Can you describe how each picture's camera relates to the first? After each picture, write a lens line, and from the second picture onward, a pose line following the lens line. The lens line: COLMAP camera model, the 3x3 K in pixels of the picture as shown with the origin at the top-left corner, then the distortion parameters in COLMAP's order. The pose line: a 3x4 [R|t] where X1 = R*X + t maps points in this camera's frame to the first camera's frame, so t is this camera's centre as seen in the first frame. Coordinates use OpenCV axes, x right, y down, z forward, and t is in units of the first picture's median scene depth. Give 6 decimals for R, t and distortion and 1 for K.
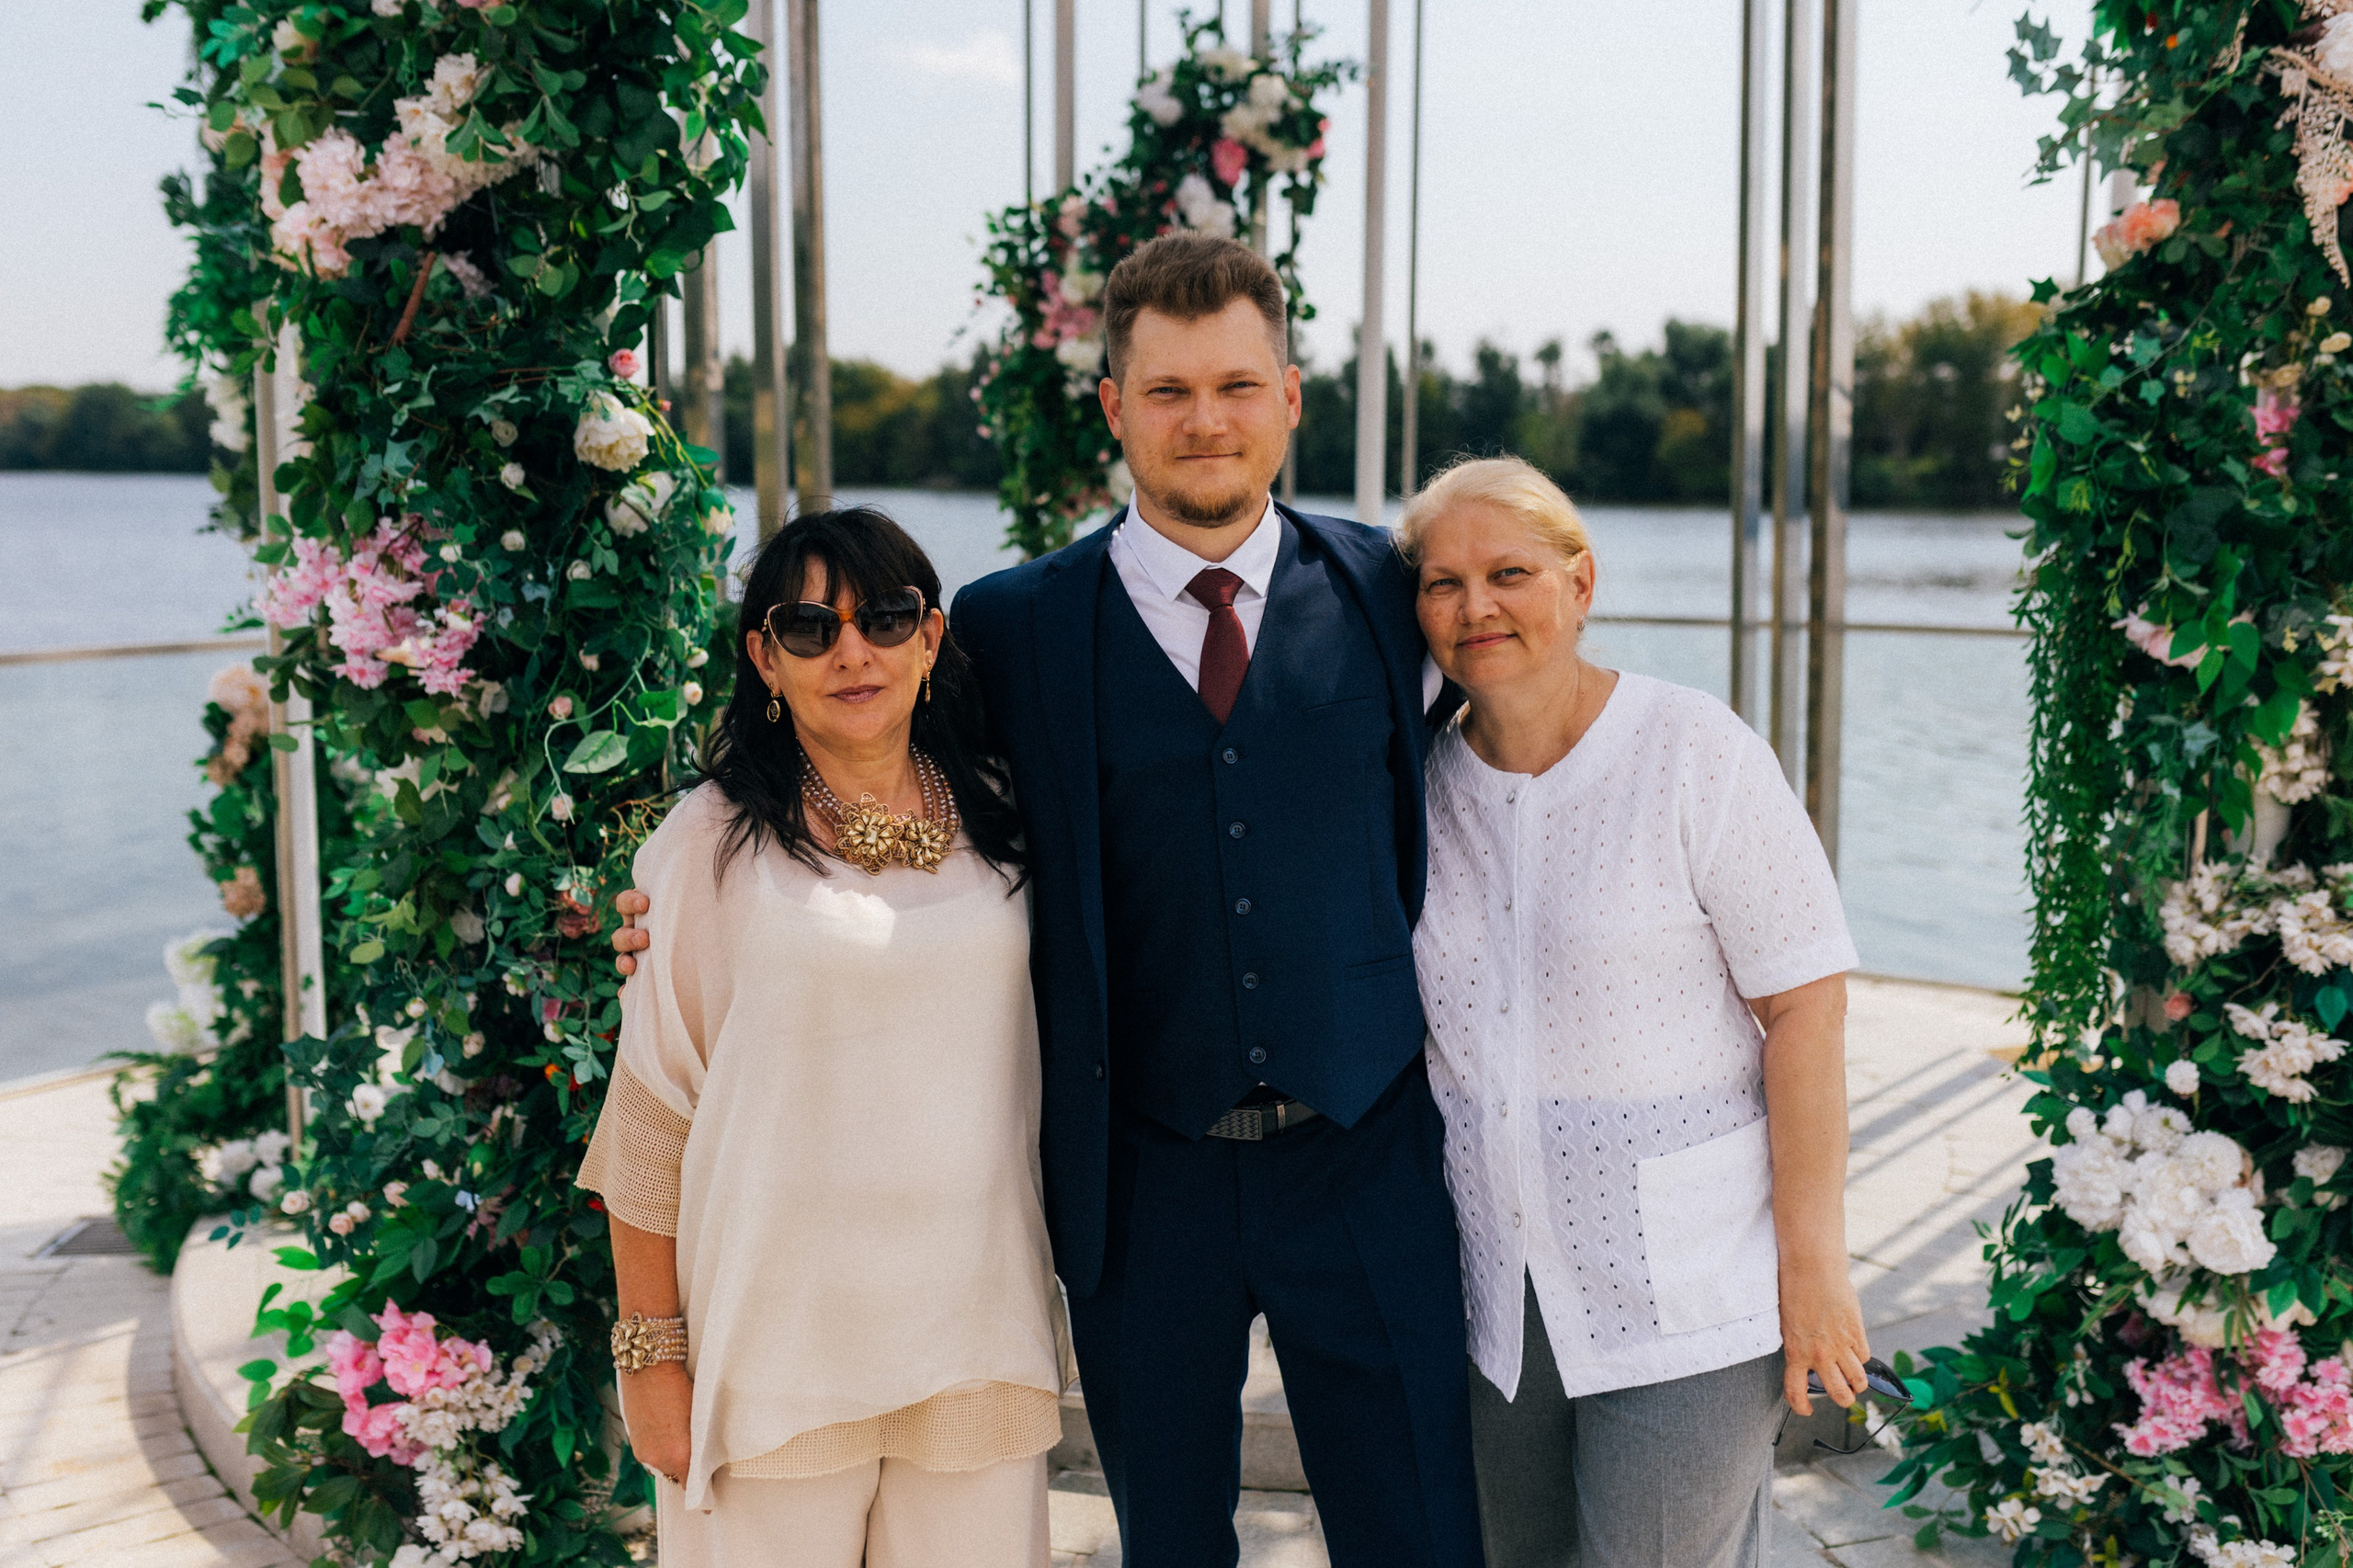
lens RADIAL K [[2372.9, 0, 1242.4], [0, 2372.9, 779.1], [0, 0, 1]] dist [0.010159, -0.179254]
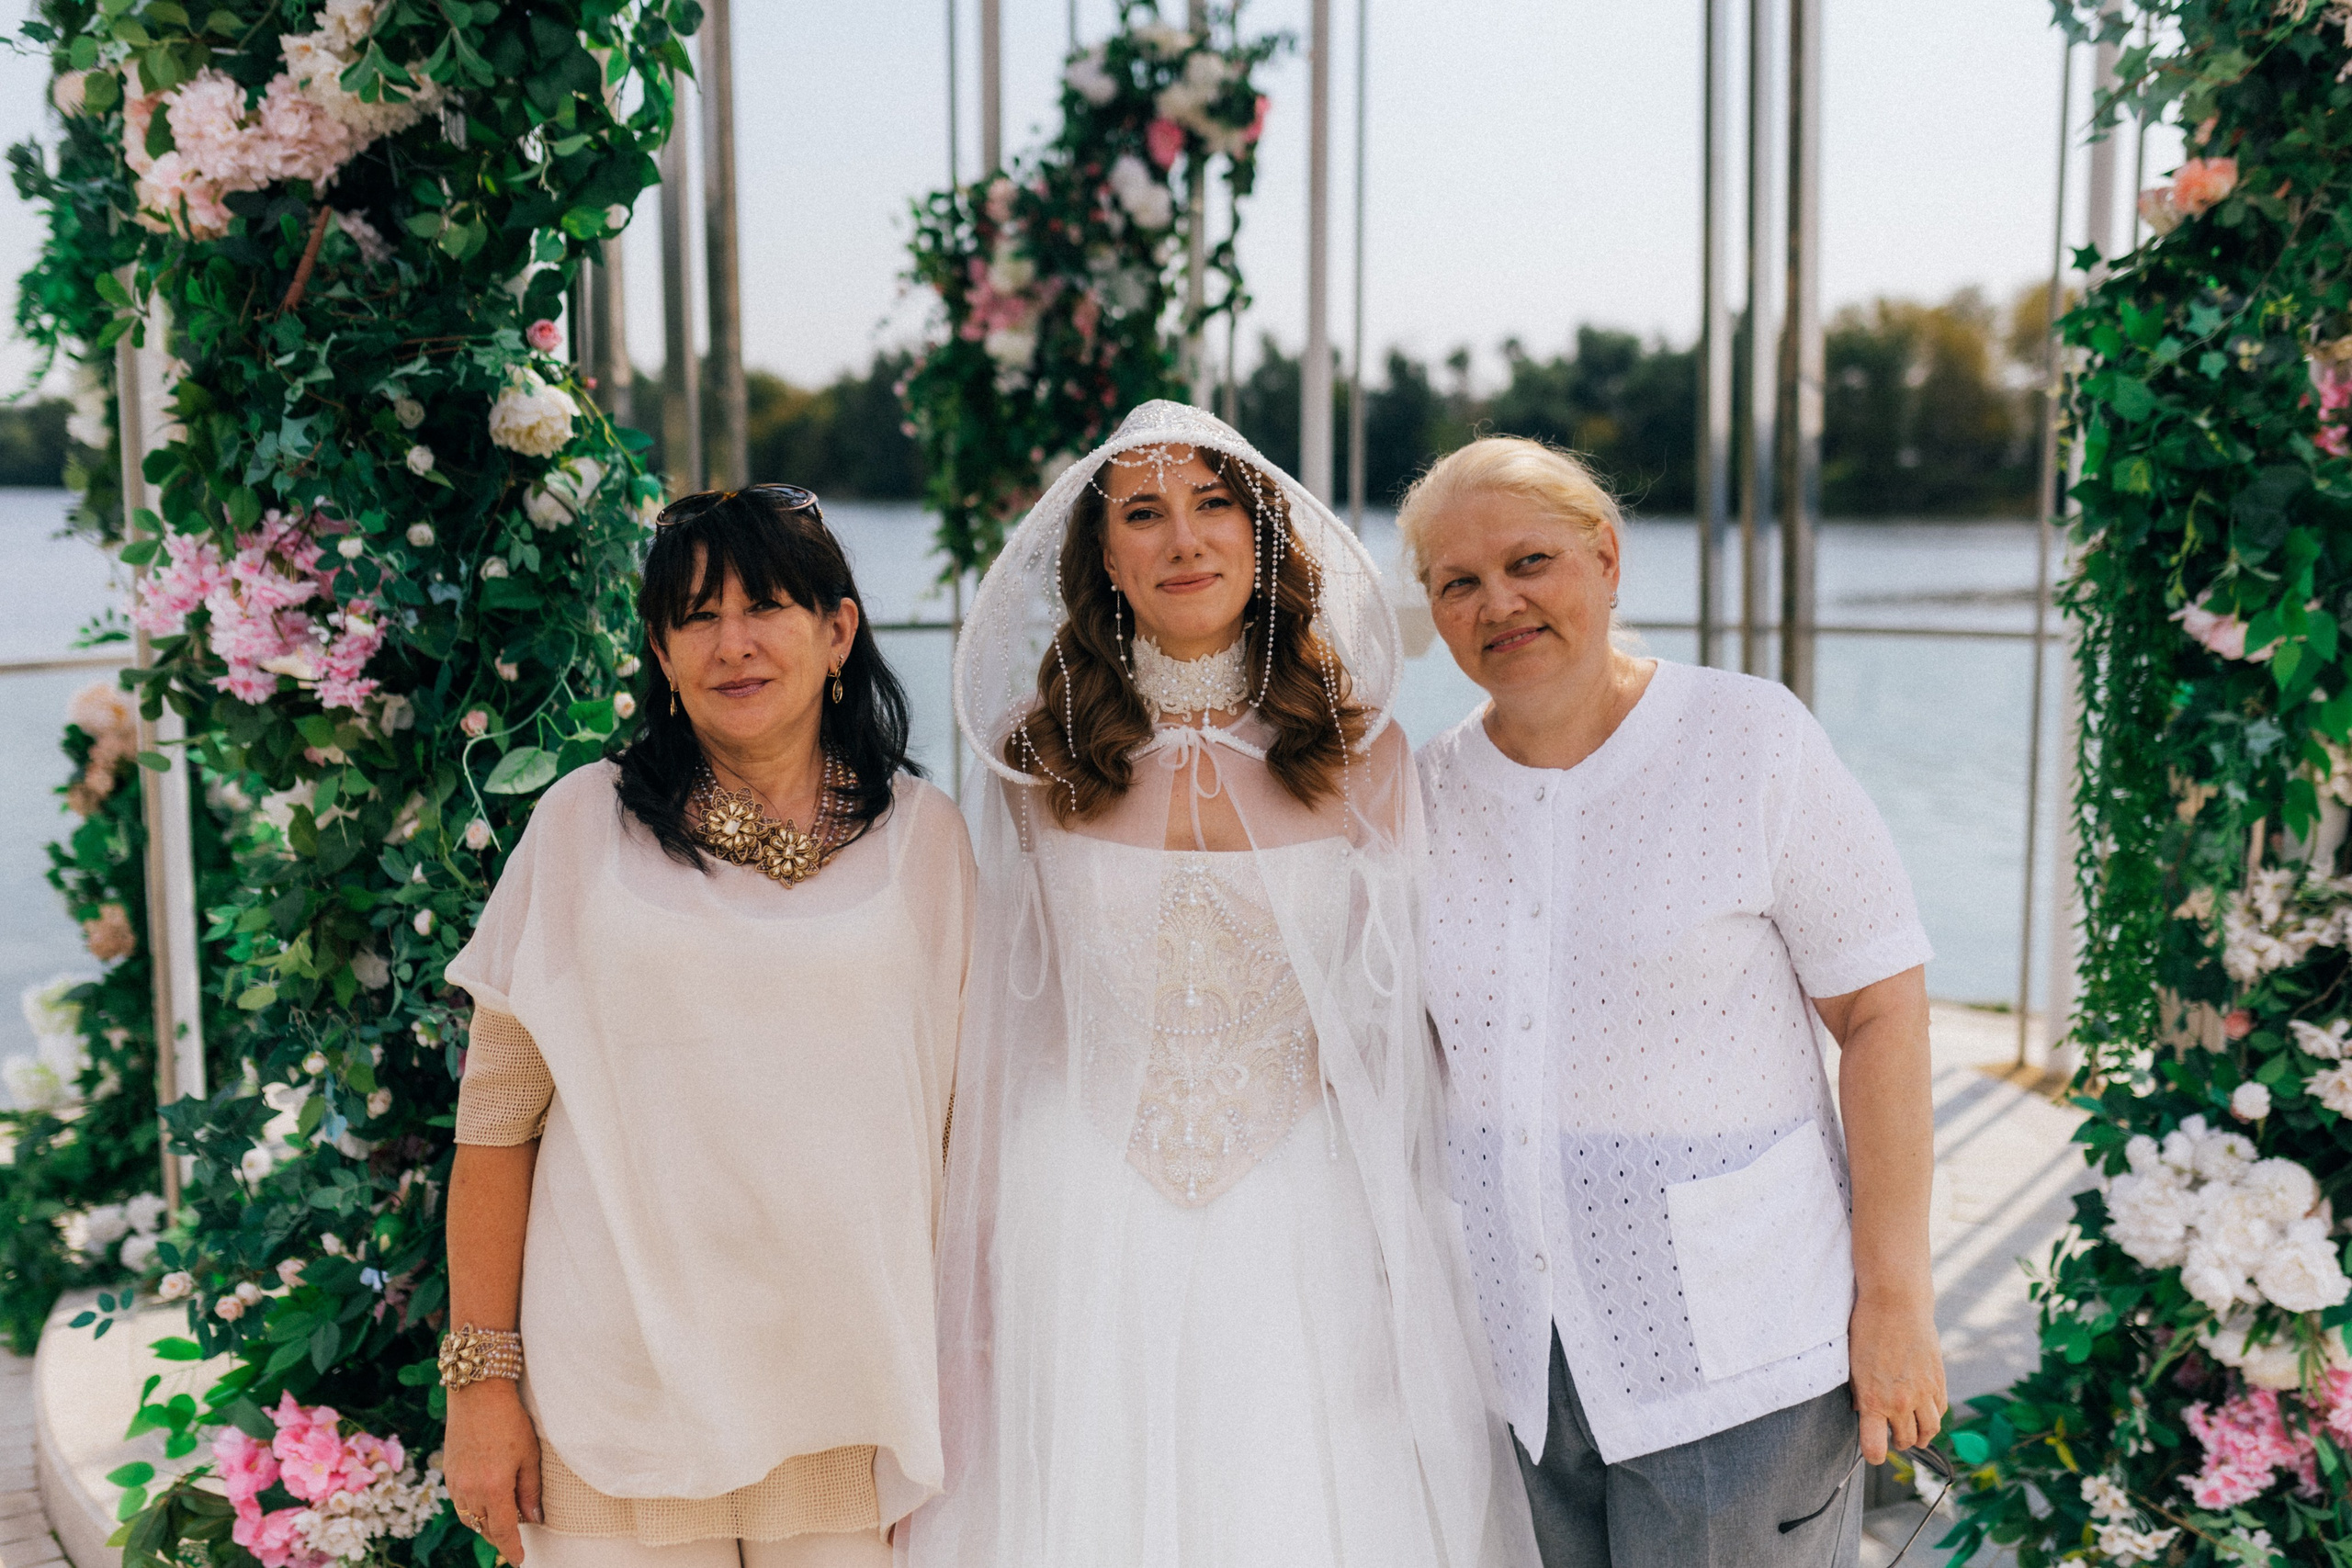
lens RADIAL K [[2220.8, 0, 1176.0], [0, 2220.8, 784.0], [0, 0, 1]] dist [-0.001932, -0.086640]
pose [[0.998458, -0.012143, 0.054170, -0.069326], [0.012453, 0.999908, -0.005404, 0.000655], [-0.054099, 0.006070, 0.998517, 0.152705]]
